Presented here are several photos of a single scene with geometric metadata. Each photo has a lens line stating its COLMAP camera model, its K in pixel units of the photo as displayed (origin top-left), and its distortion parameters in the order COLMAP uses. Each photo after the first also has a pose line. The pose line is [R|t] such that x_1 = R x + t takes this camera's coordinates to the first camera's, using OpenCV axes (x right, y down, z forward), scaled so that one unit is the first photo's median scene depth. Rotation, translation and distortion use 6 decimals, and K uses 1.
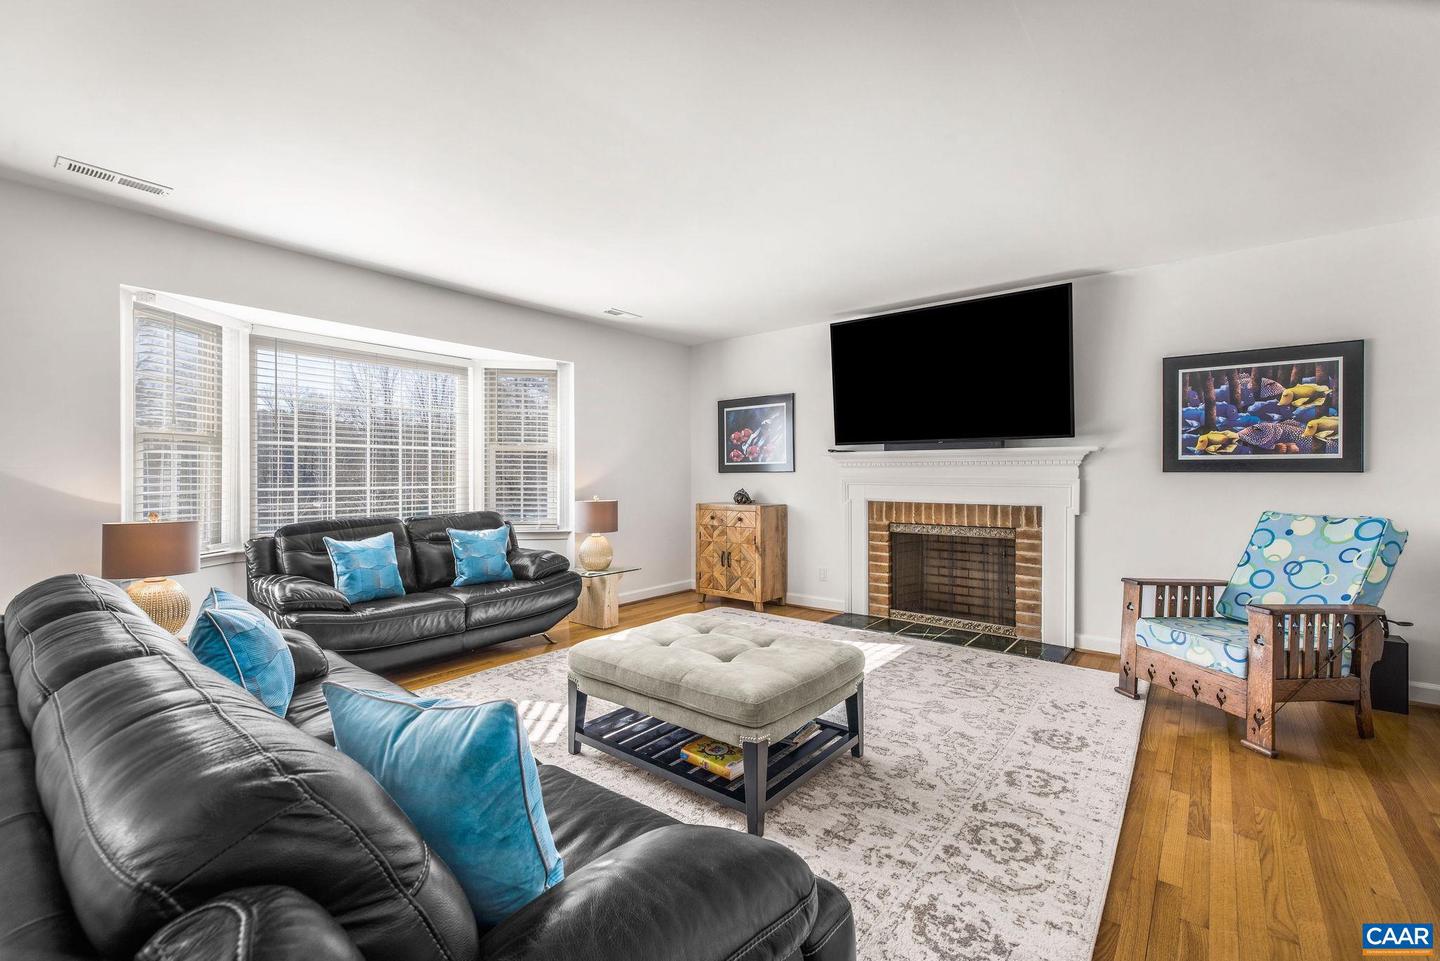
lens RADIAL K [[610.9, 0, 716.1], [0, 610.9, 476.5], [0, 0, 1]] dist [-0.000121, 0.000171]
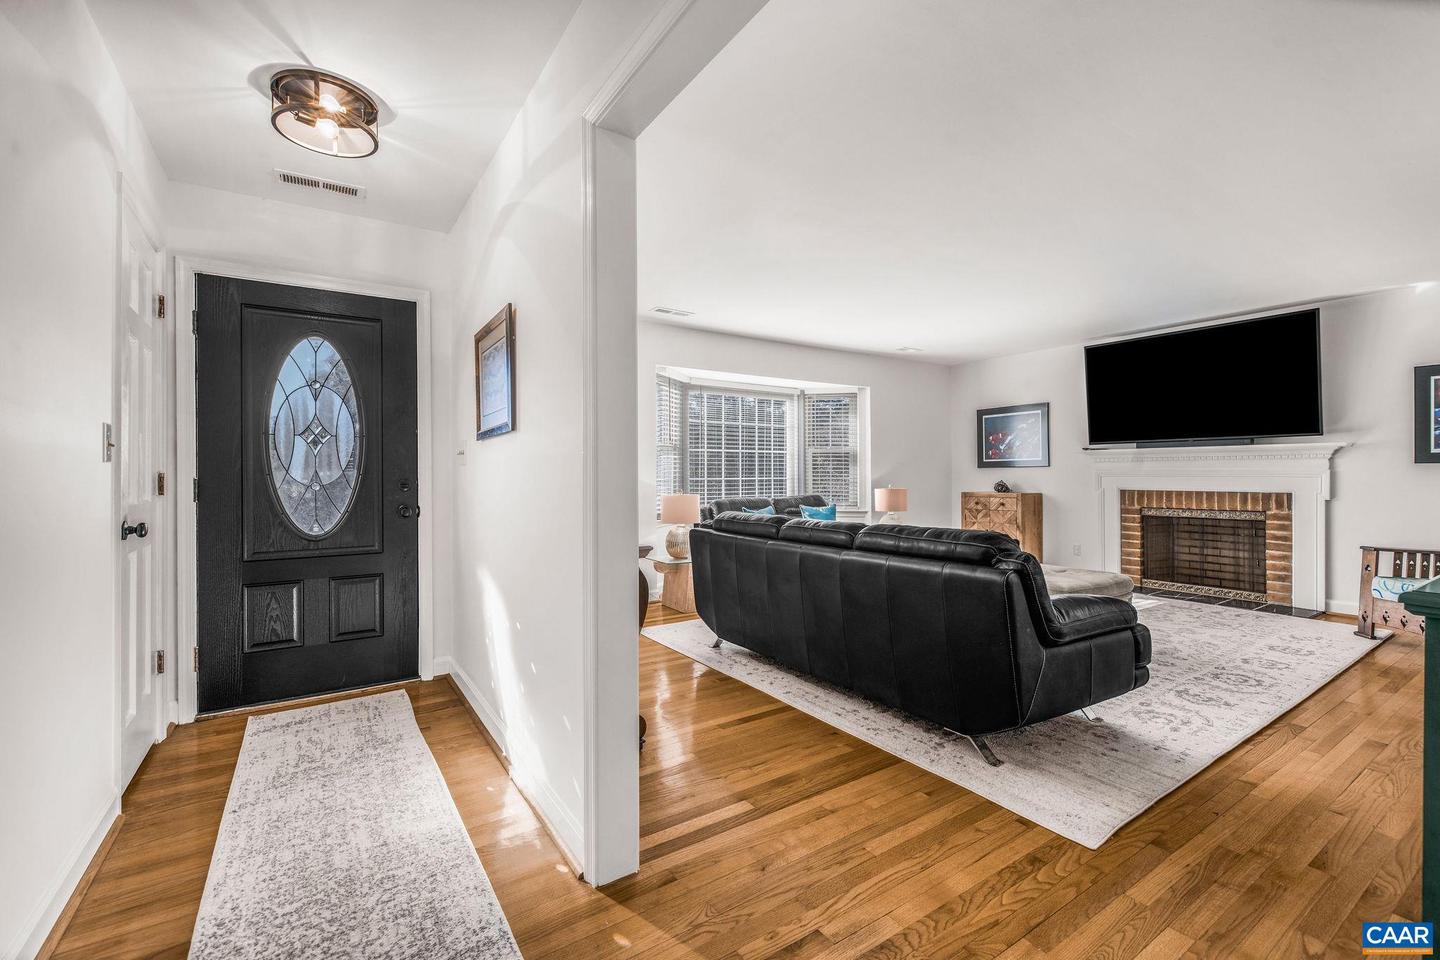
lens RADIAL K [[610.9, 0, 715.2], [0, 610.9, 473.8], [0, 0, 1]] dist [-0.000121, 0.000171]
pose [[0.952212, -0.003285, -0.305419, -0.157128], [0.002260, 0.999991, -0.003710, 0.011776], [0.305429, 0.002842, 0.952211, -0.431369]]
